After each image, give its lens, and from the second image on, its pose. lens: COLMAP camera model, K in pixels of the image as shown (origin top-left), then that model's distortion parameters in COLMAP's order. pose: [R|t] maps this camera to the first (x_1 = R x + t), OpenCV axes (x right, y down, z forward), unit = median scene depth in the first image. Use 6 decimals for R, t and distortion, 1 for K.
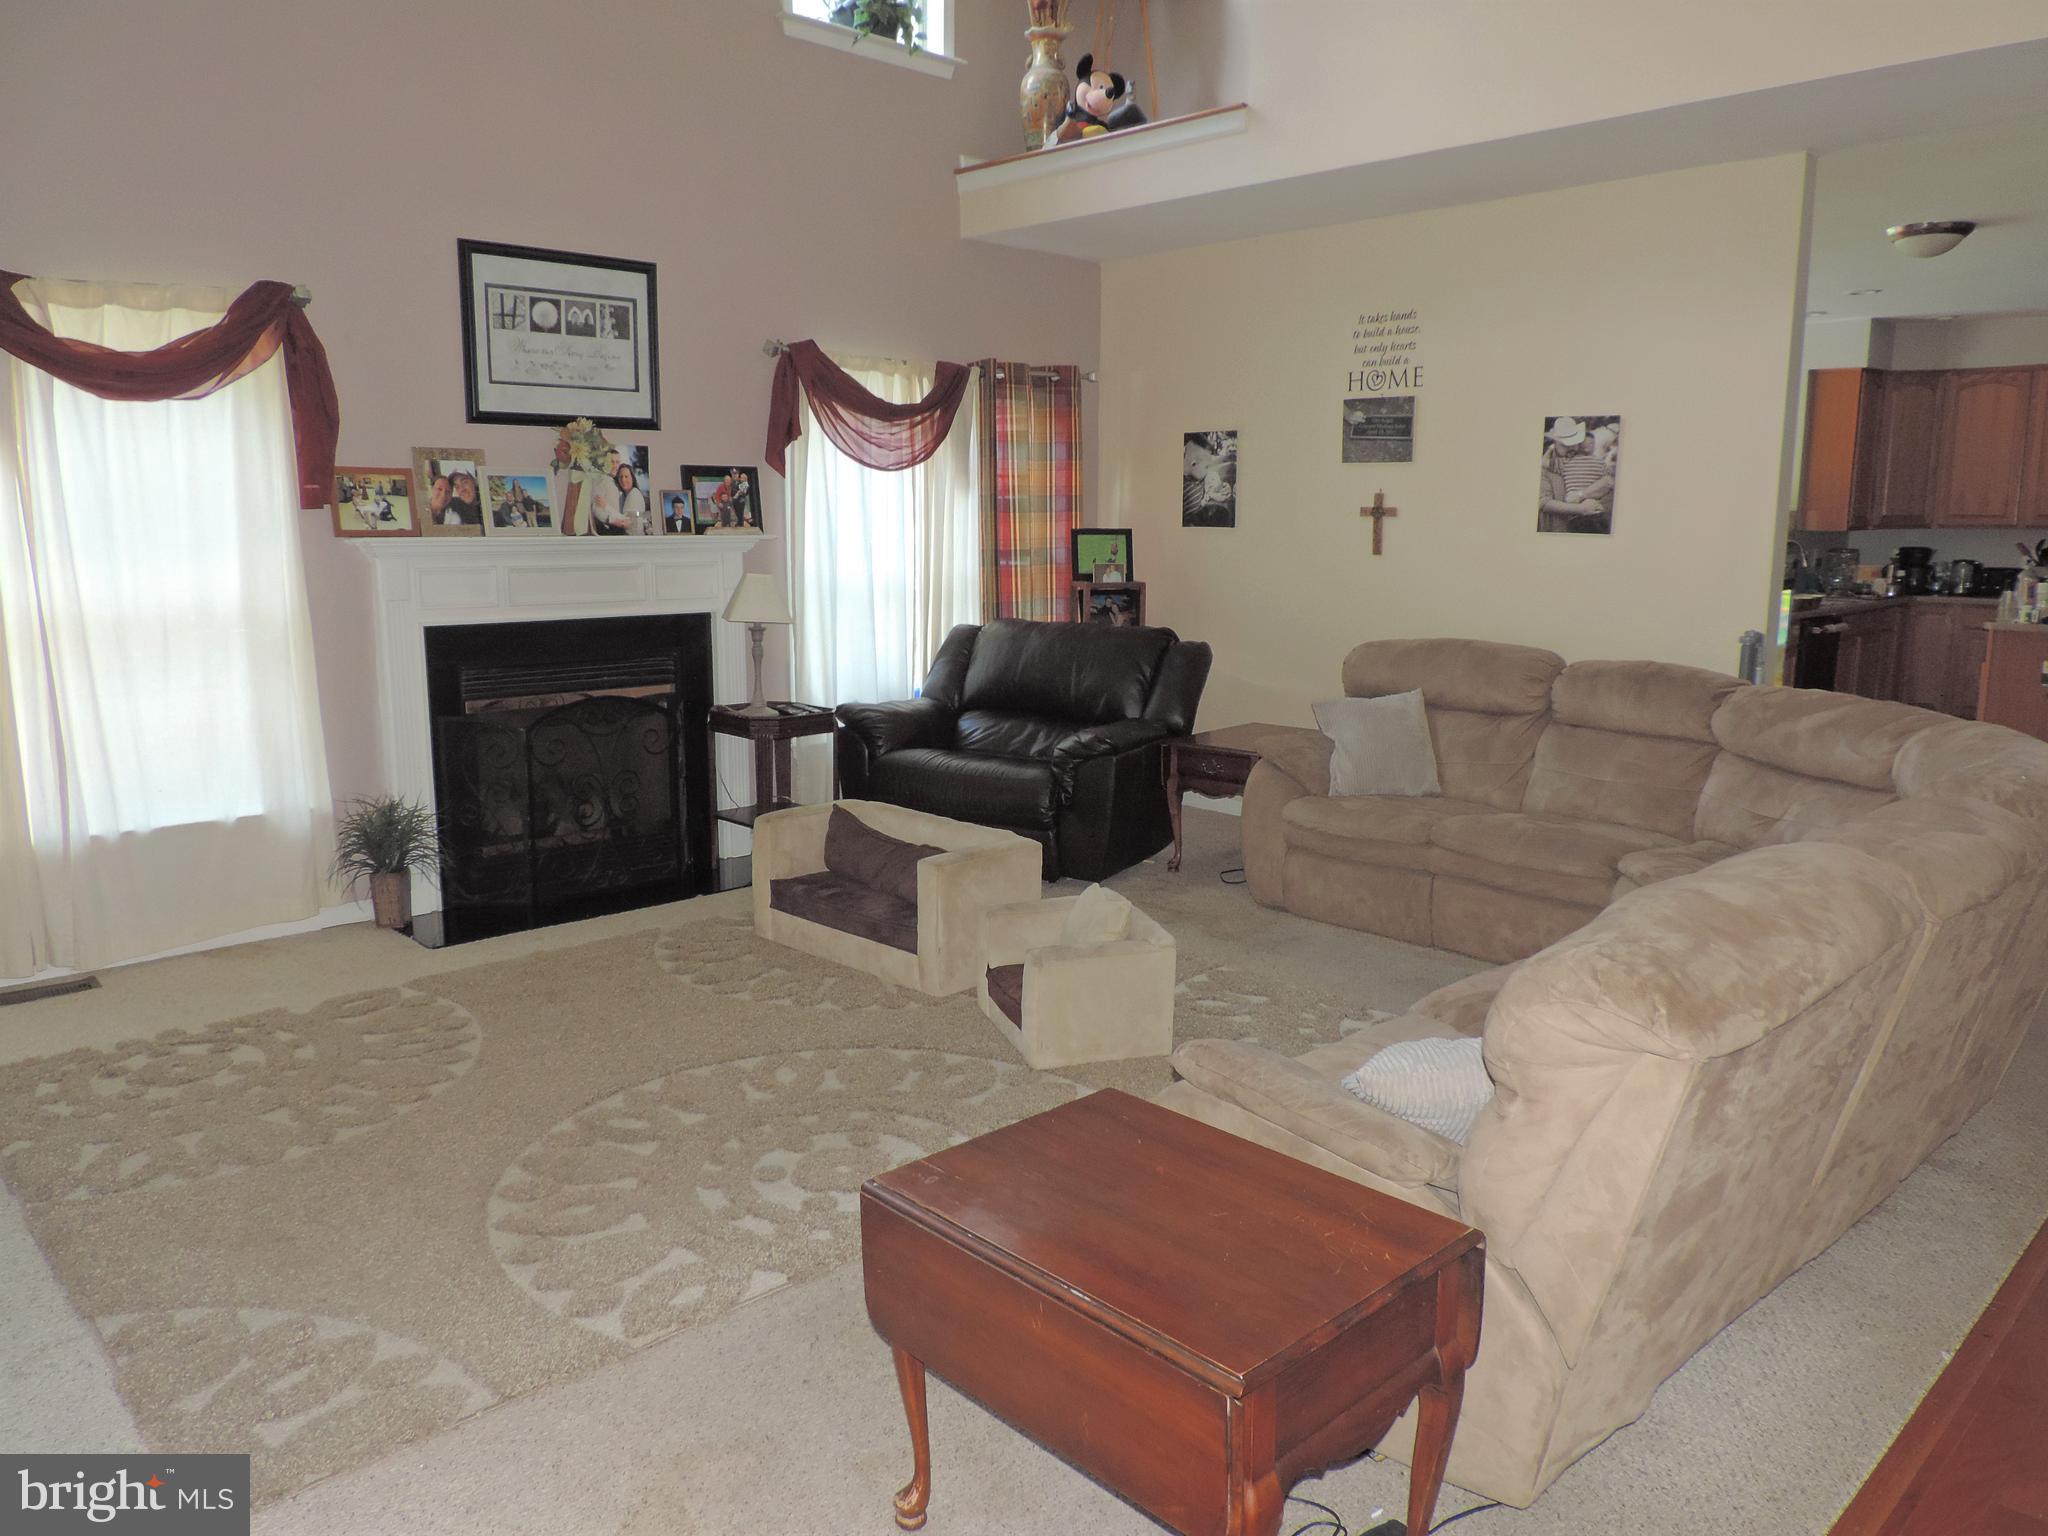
lens RADIAL K [[1453.9, 0, 1025.4], [0, 1453.9, 760.4], [0, 0, 1]] dist [-0.020461, 0.010185]
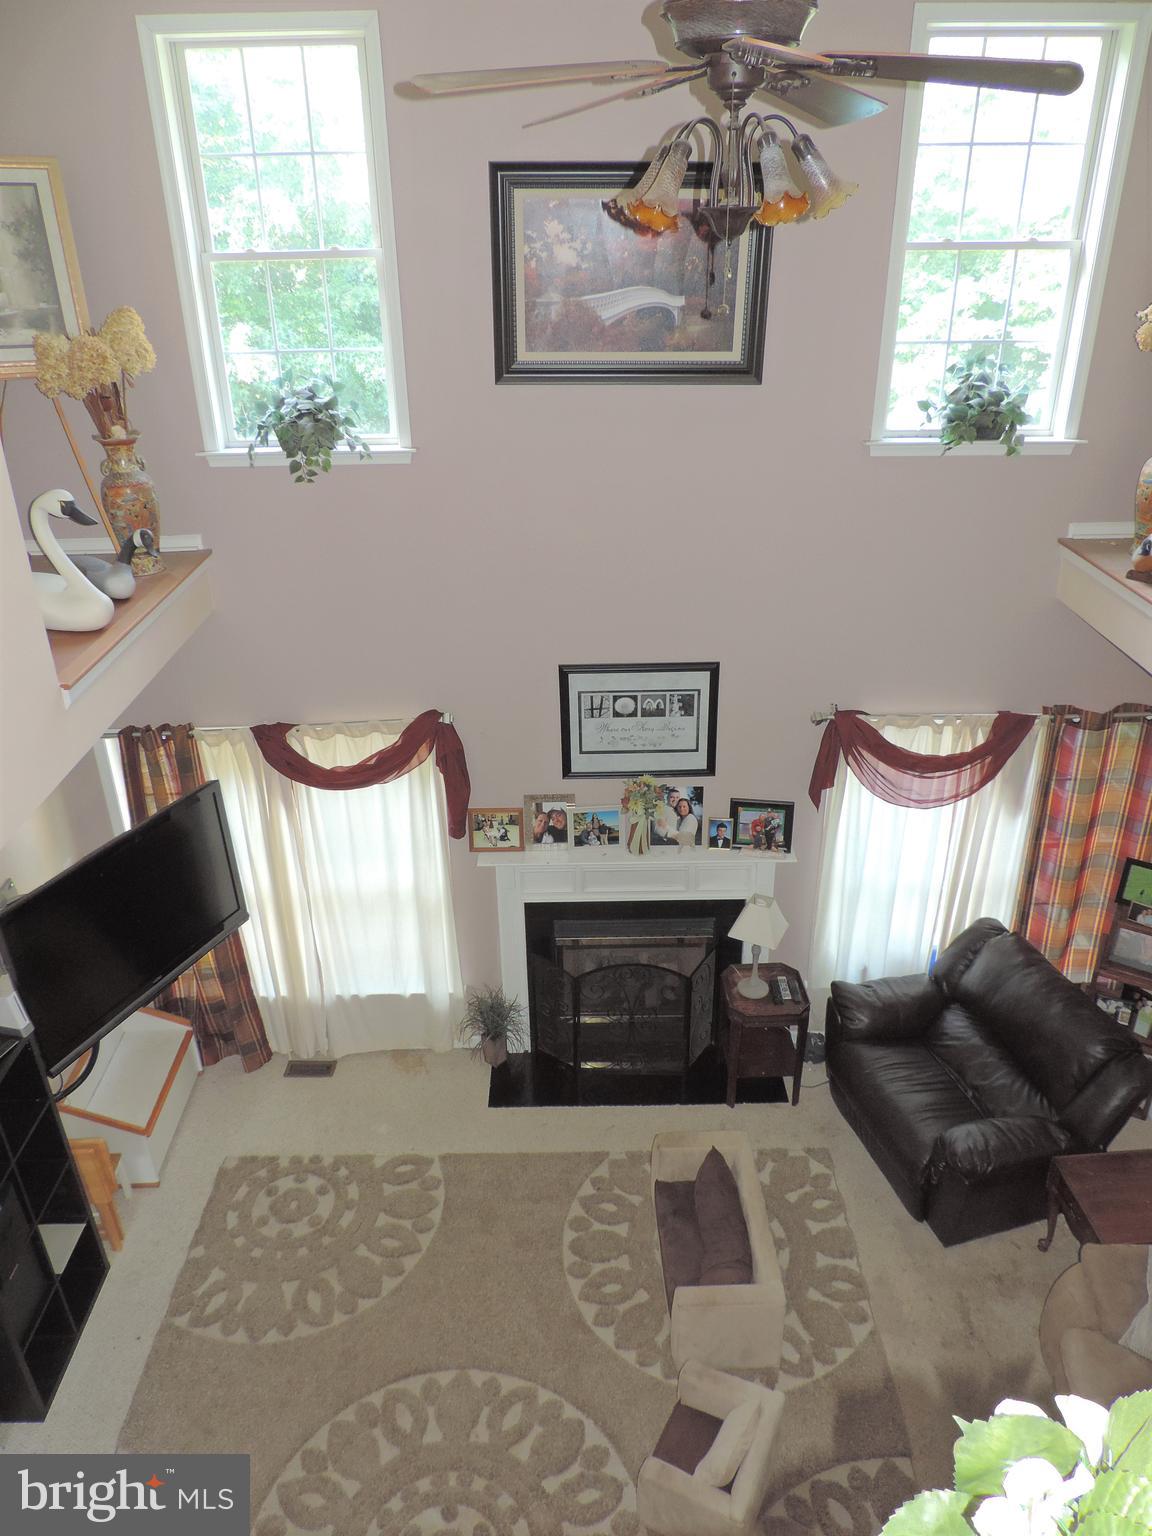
lens RADIAL K [[1090.5, 0, 581.5], [0, 1090.5, 772.4], [0, 0, 1]] dist [-0.020461, 0.010185]
pose [[0.722450, 0.307924, -0.619071, 0.281937], [-0.095163, 0.931119, 0.352081, -0.600715], [0.684843, -0.195448, 0.701990, 0.253003]]
